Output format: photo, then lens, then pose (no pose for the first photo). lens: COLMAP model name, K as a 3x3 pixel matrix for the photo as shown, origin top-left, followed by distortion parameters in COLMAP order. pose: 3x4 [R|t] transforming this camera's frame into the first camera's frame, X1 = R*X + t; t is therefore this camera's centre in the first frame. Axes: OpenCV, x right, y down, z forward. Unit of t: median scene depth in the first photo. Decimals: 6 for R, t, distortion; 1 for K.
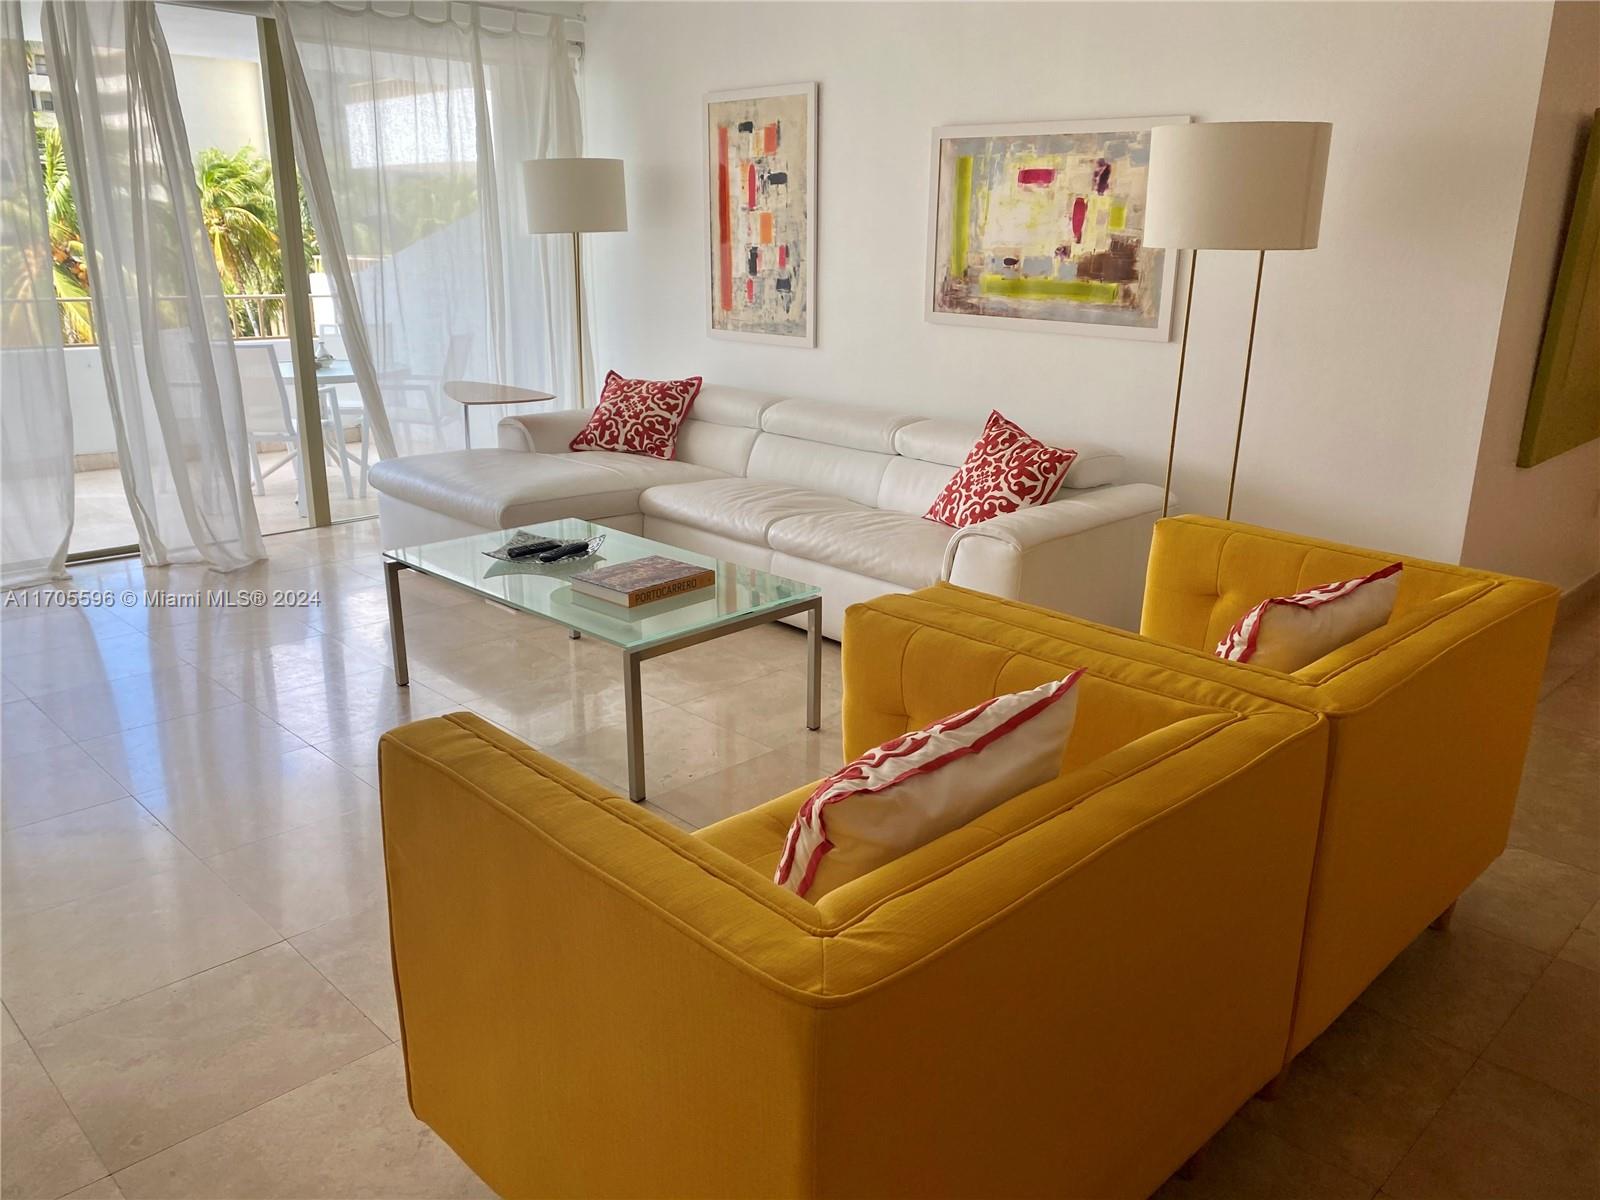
lens RADIAL K [[1218.0, 0, 800.0], [0, 1218.0, 600.0], [0, 0, 1]] dist [0.004314, 0.005603]
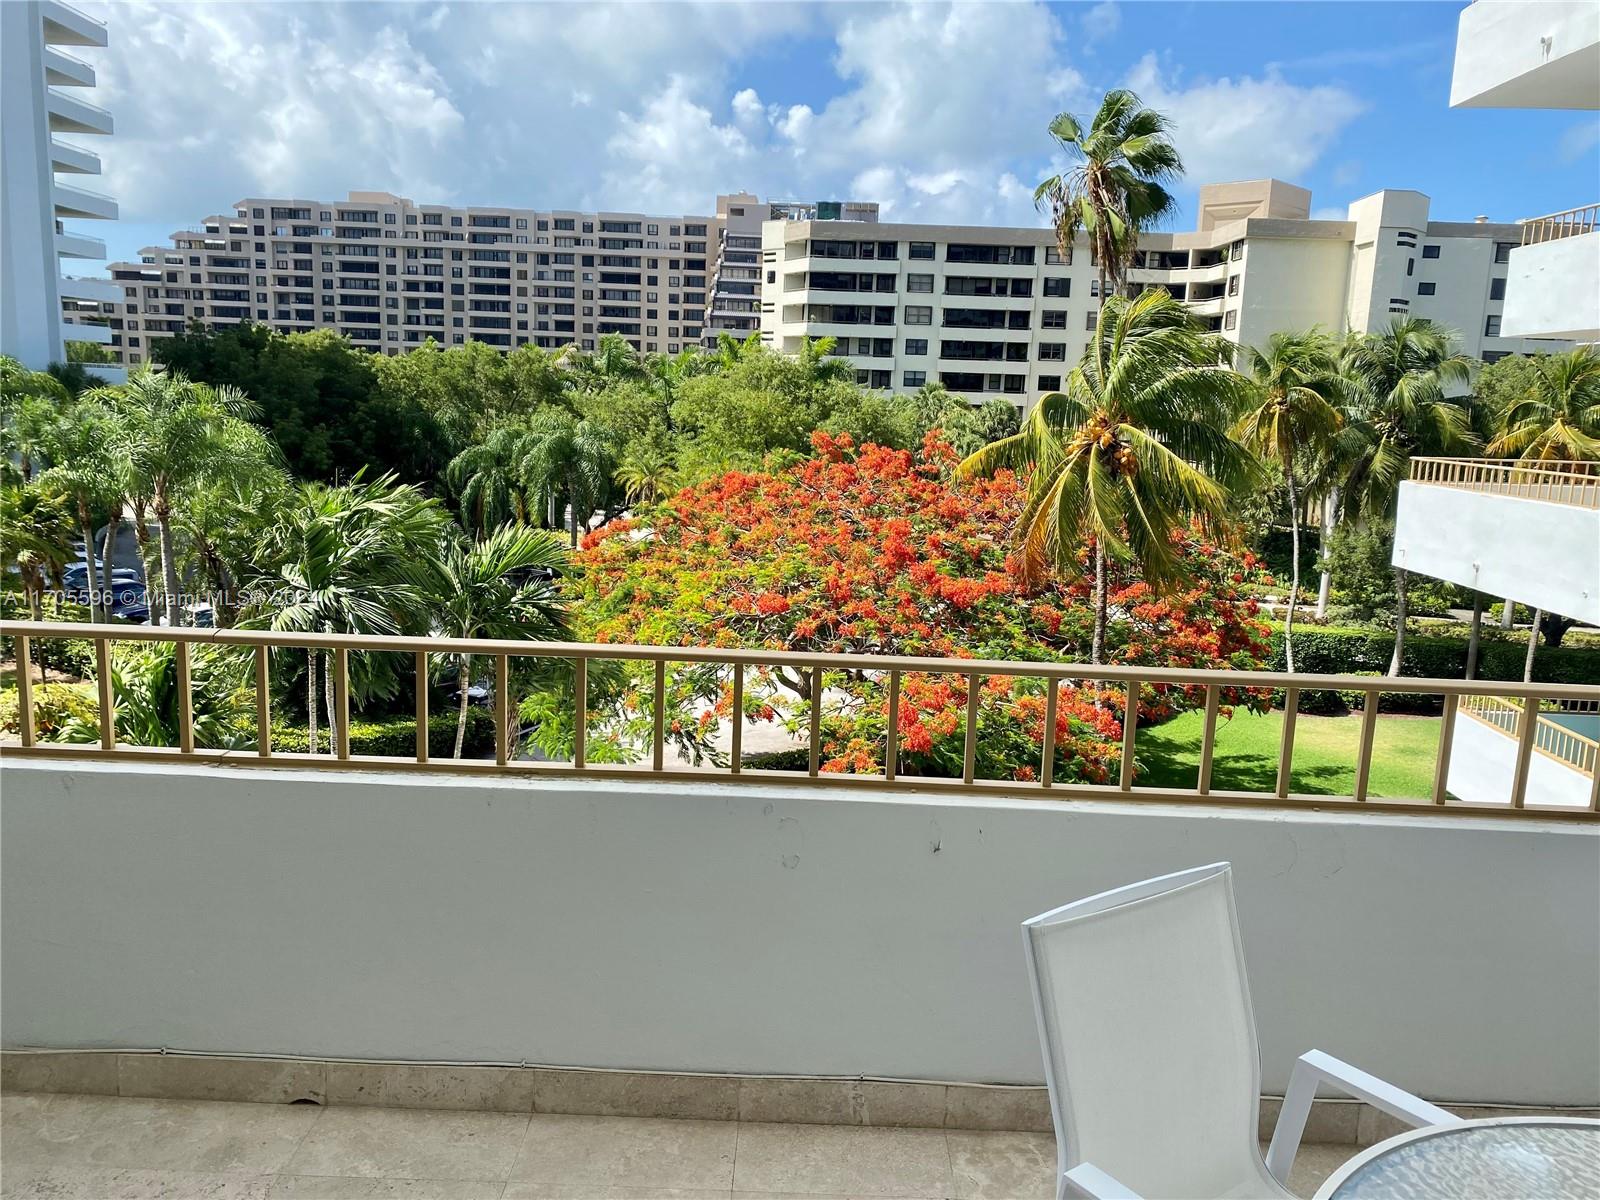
lens RADIAL K [[1218.0, 0, 800.0], [0, 1218.0, 600.0], [0, 0, 1]] dist [0.004314, 0.005603]
pose [[0.698895, 0.137791, -0.701826, -0.057674], [-0.230631, 0.972268, -0.038780, -0.040394], [0.677020, 0.188966, 0.711292, 0.115515]]
